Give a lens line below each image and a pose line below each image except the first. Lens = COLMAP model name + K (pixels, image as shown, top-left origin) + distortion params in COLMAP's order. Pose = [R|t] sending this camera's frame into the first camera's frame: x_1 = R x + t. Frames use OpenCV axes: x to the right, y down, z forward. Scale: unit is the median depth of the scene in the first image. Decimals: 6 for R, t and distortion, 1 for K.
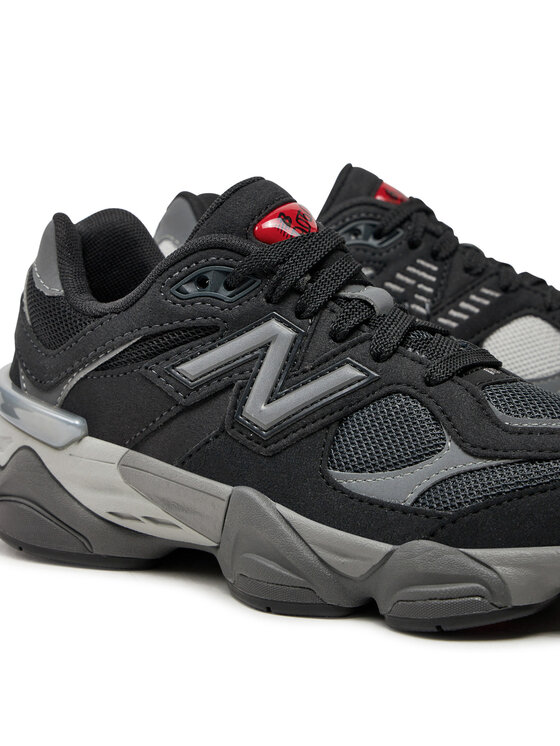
lens RADIAL K [[1666.9, 0, 280.0], [0, 1666.9, 373.0], [0, 0, 1]] dist [-0.155473, -0.105259]
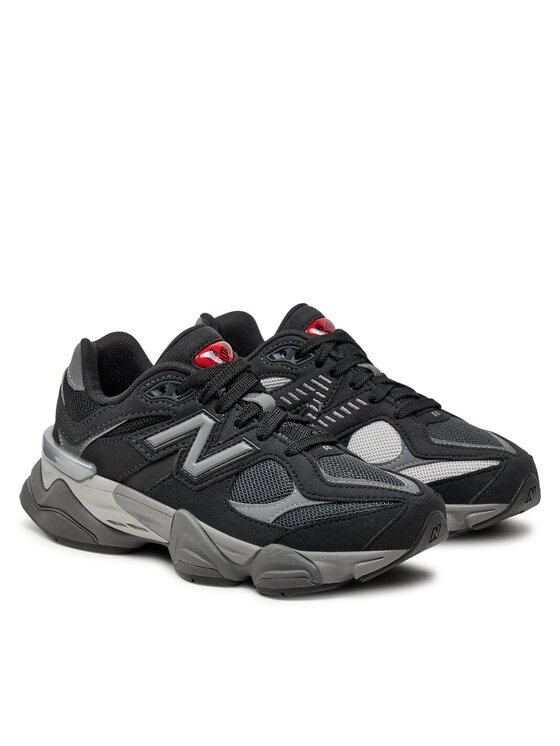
lens RADIAL K [[2188.5, 0, 280.0], [0, 2188.5, 373.0], [0, 0, 1]] dist [-0.057082, -0.175873]
pose [[0.996484, 0.030414, -0.078067, 0.251502], [-0.027431, 0.998862, 0.039006, -0.164443], [0.079164, -0.036728, 0.996185, -1.248670]]
